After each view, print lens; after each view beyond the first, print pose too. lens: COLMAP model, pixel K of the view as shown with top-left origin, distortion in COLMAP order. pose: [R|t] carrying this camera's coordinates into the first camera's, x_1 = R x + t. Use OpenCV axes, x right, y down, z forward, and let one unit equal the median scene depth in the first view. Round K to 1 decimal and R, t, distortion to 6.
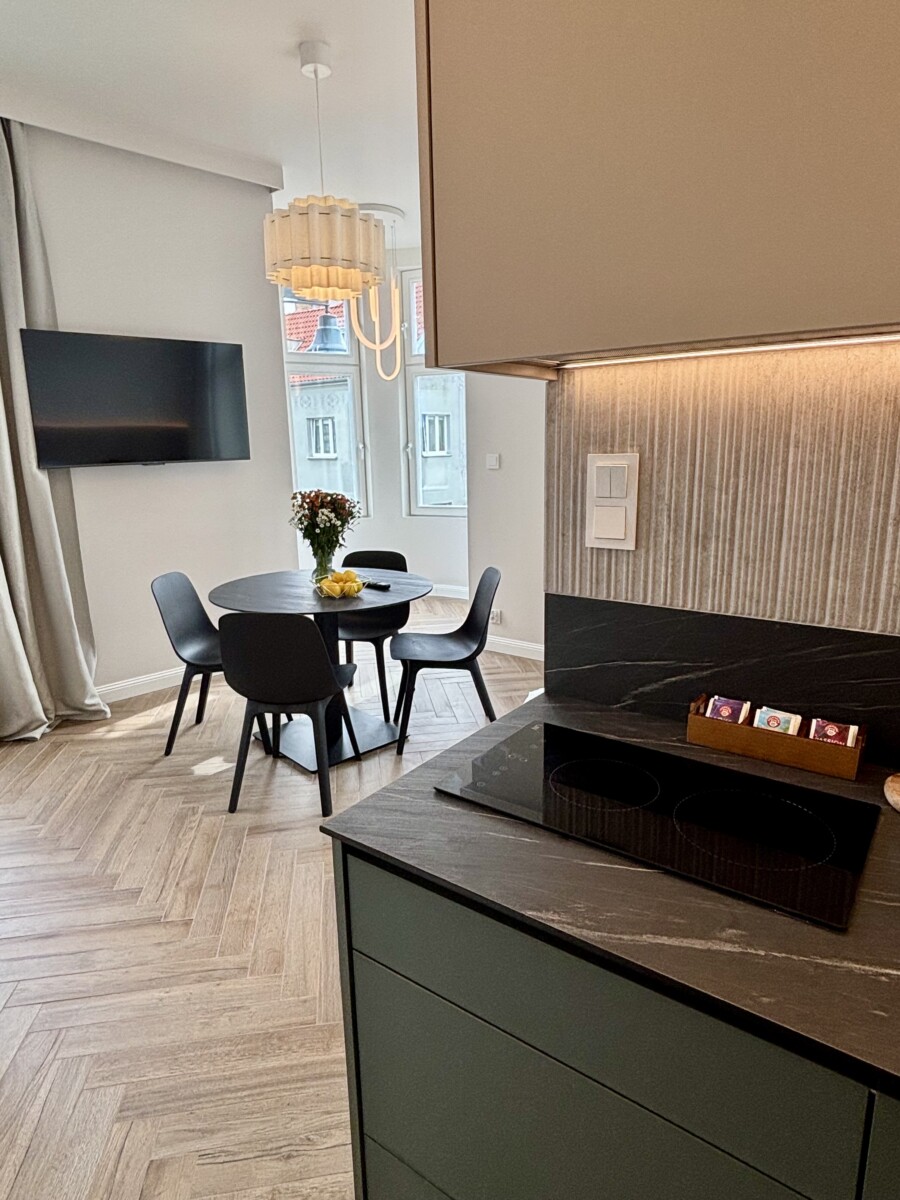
lens RADIAL K [[705.2, 0, 450.0], [0, 705.2, 600.0], [0, 0, 1]] dist [0.033433, -0.046631]
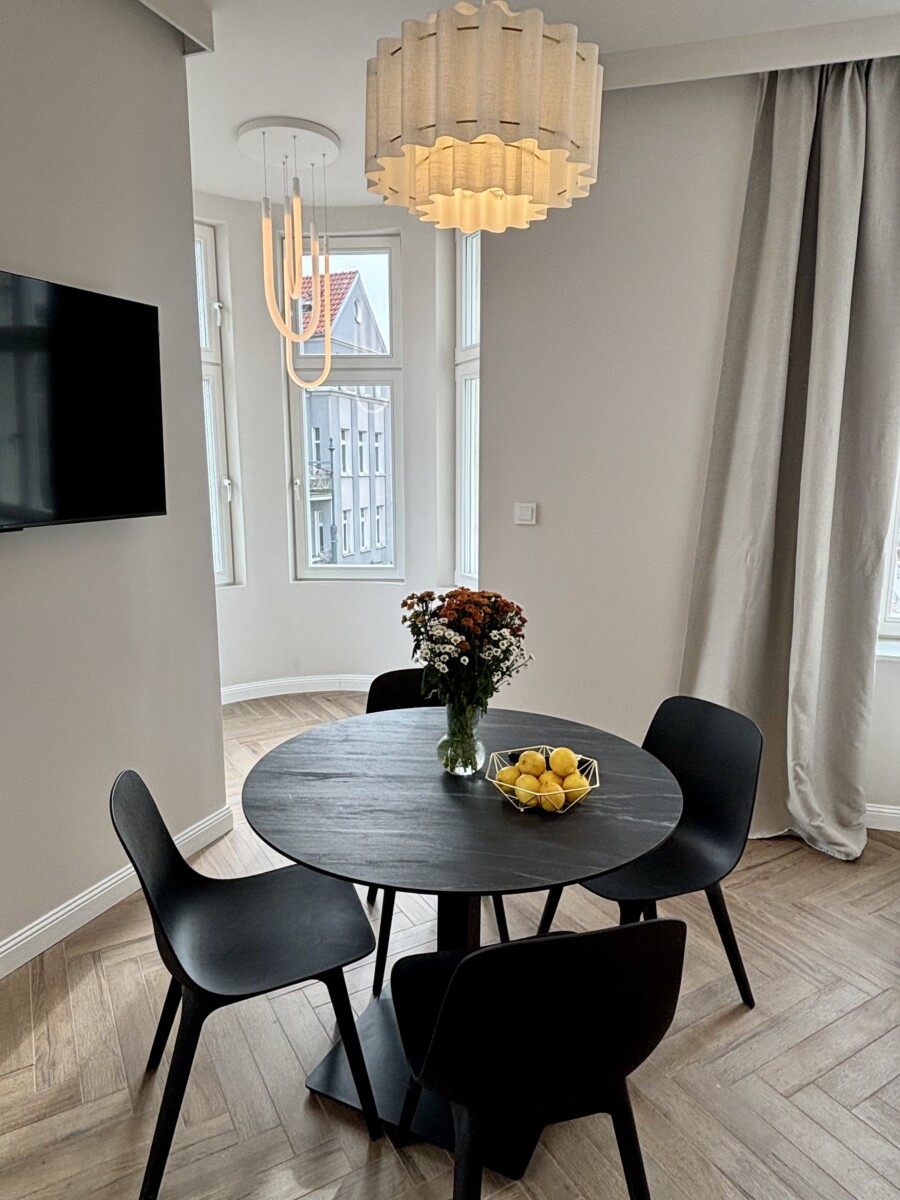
lens RADIAL K [[757.3, 0, 454.2], [0, 757.3, 600.3], [0, 0, 1]] dist [0.002663, -0.004259]
pose [[0.926799, -0.046408, 0.372679, -0.405561], [0.064378, 0.997279, -0.035911, -0.131486], [-0.369998, 0.057275, 0.927265, 0.507579]]
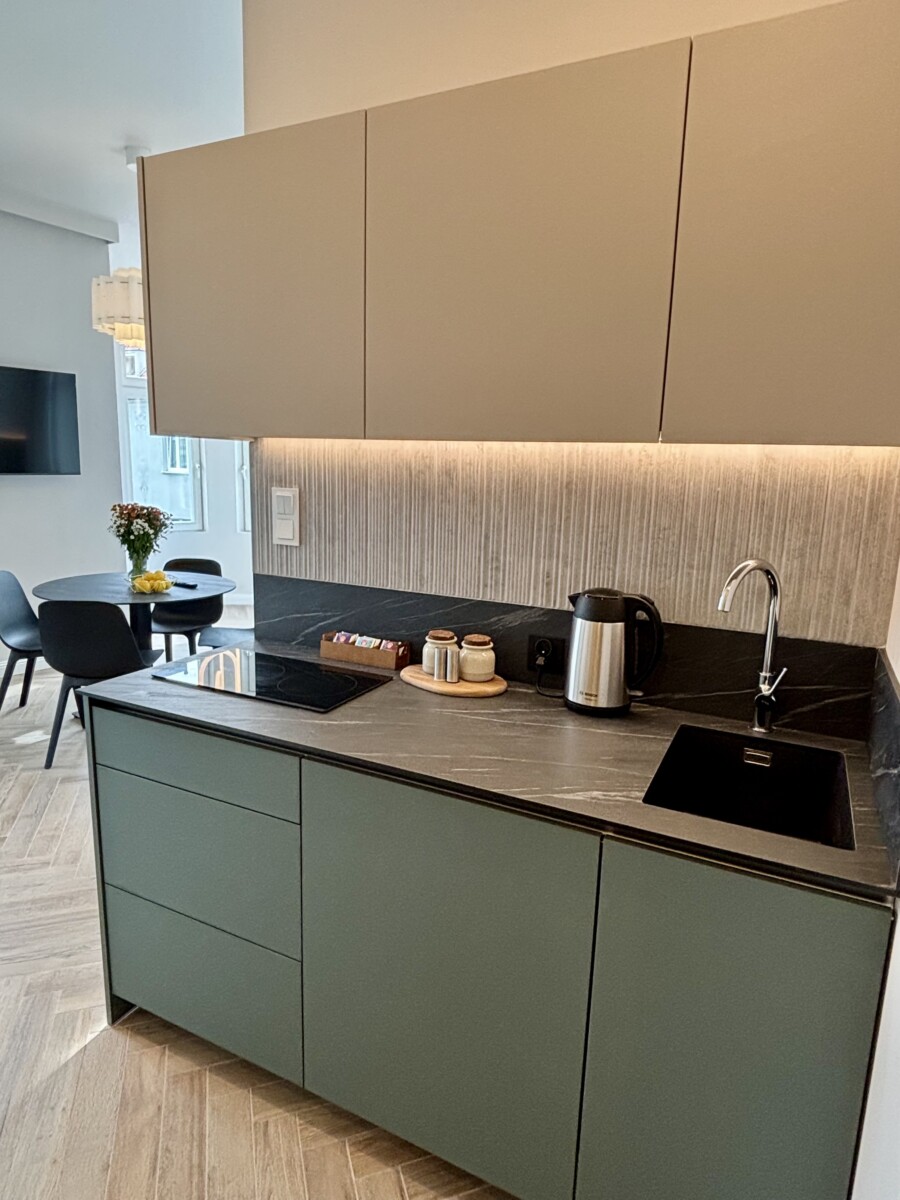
lens RADIAL K [[705.2, 0, 450.0], [0, 705.2, 600.0], [0, 0, 1]] dist [0.033433, -0.046631]
pose [[0.983210, 0.015292, 0.181836, 0.127466], [-0.009309, 0.999388, -0.033711, 0.044967], [-0.182240, 0.031452, 0.982751, -0.286418]]
